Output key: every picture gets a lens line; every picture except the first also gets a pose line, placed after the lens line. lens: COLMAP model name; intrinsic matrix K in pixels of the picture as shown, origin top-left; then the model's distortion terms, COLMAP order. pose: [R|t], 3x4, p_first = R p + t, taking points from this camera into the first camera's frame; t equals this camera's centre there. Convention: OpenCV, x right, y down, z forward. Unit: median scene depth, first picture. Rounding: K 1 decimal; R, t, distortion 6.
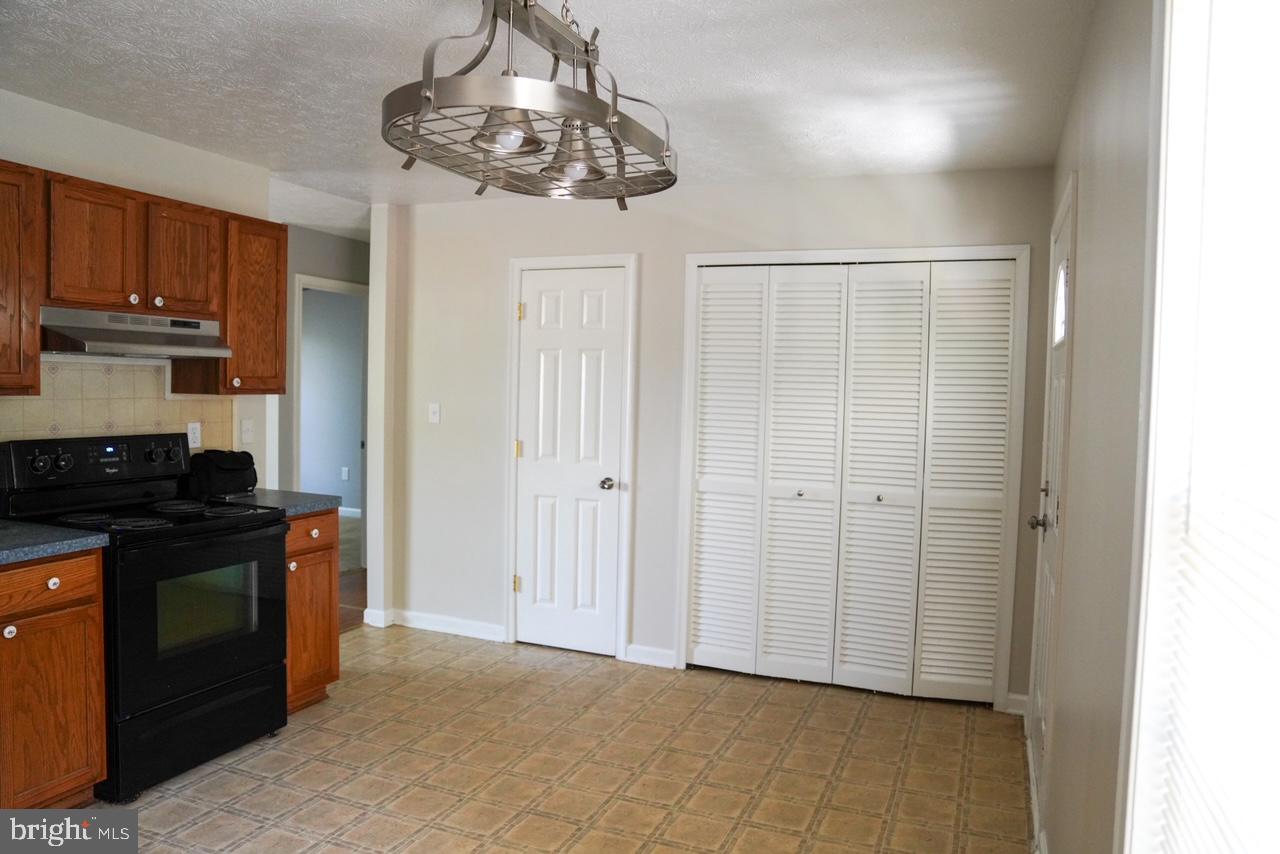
lens RADIAL K [[904.8, 0, 640.0], [0, 904.8, 427.0], [0, 0, 1]] dist [-0.128412, 0.094526]
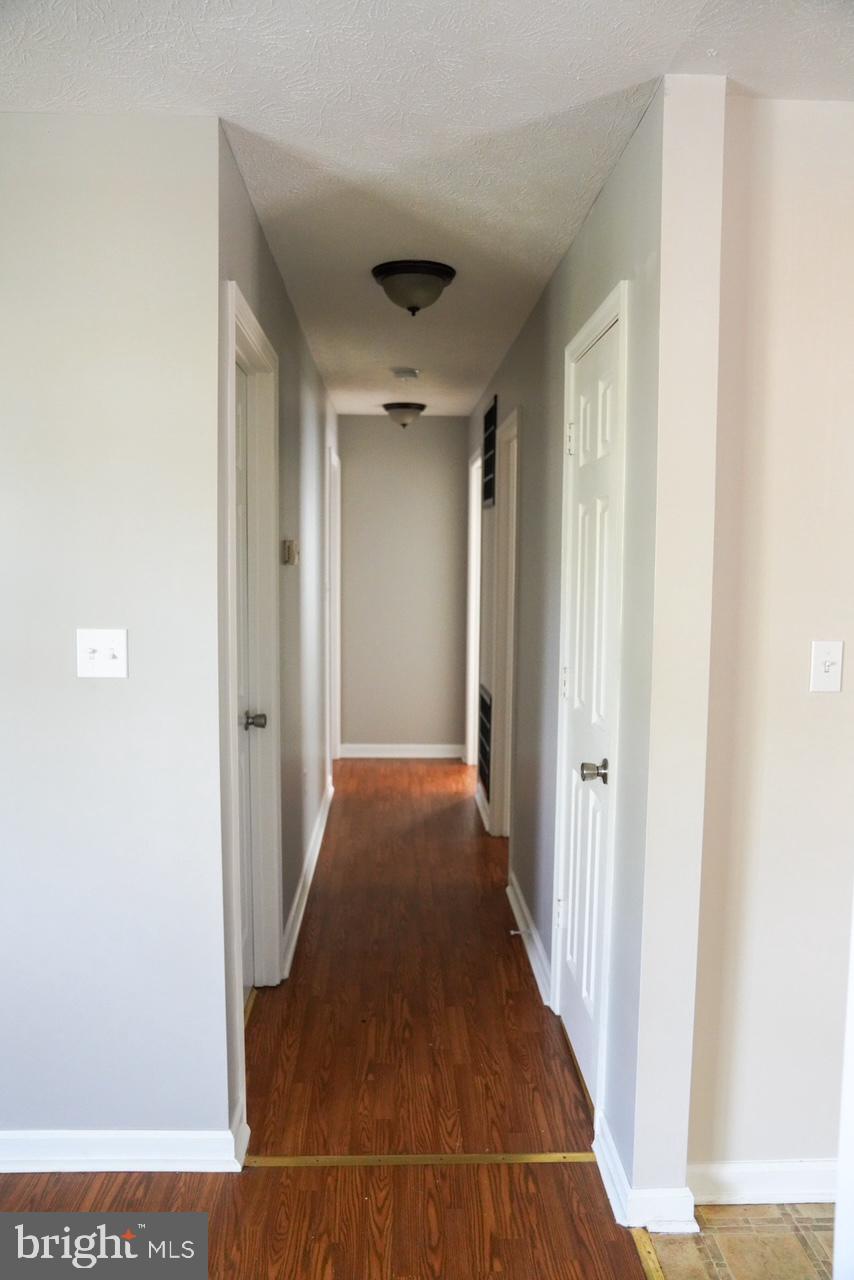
lens RADIAL K [[933.7, 0, 427.0], [0, 933.7, 640.0], [0, 0, 1]] dist [-0.083456, 0.001510]
pose [[0.914610, -0.055037, 0.400575, -0.814444], [0.035827, 0.997827, 0.055294, -0.082126], [-0.402747, -0.036221, 0.914594, 1.075510]]
